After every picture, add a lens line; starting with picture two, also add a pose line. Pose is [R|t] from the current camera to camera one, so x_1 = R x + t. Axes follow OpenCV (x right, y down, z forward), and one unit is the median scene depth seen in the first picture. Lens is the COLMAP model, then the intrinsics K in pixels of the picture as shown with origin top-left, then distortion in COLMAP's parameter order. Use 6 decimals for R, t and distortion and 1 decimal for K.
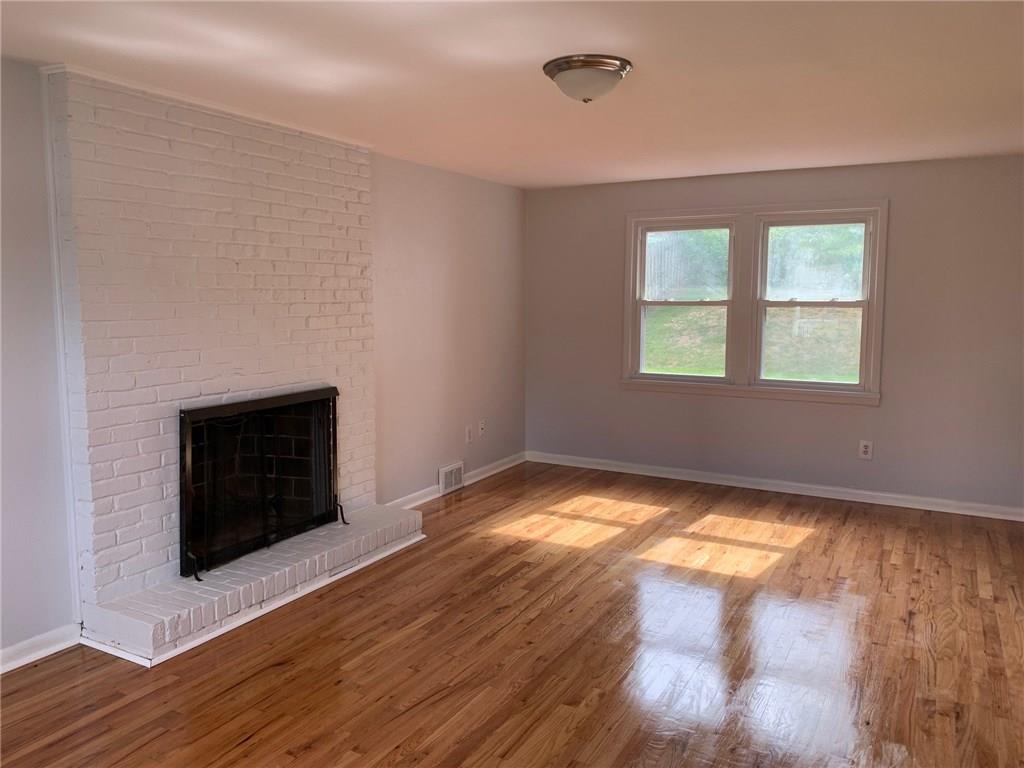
lens RADIAL K [[787.0, 0, 507.1], [0, 787.0, 380.7], [0, 0, 1]] dist [0.017225, -0.018436]
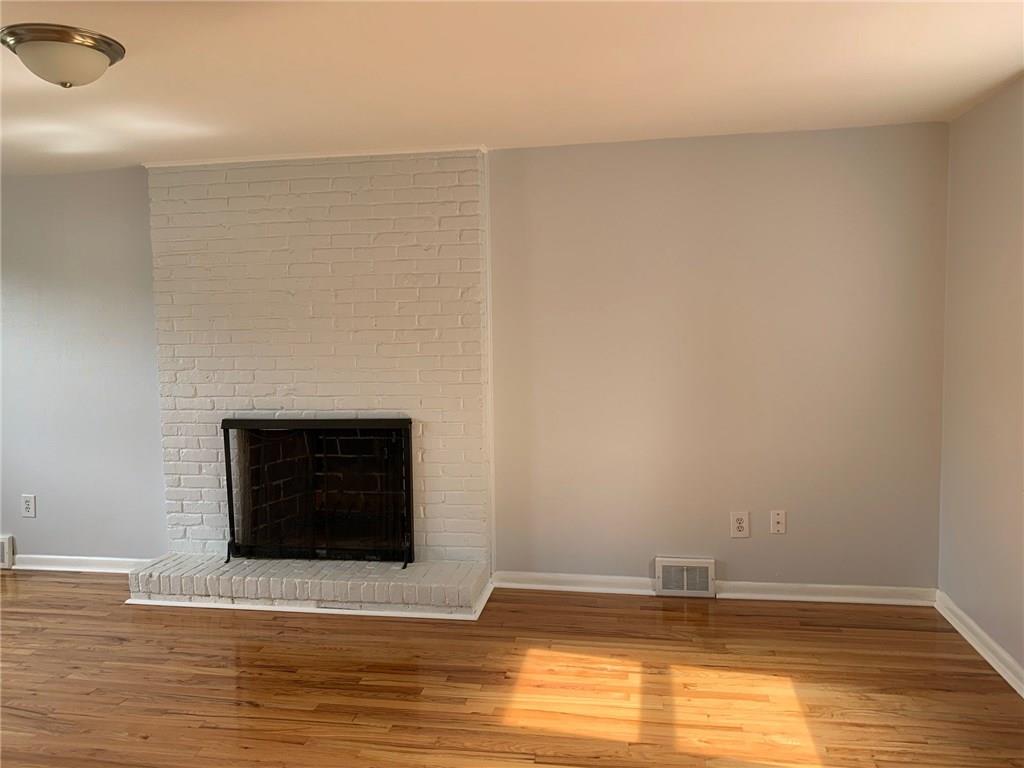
lens RADIAL K [[787.0, 0, 509.2], [0, 787.0, 387.1], [0, 0, 1]] dist [0.017225, -0.018436]
pose [[0.325594, 0.073898, -0.942617, 0.737964], [-0.087701, 0.995004, 0.047712, -0.090849], [0.941433, 0.067134, 0.330448, 0.851090]]
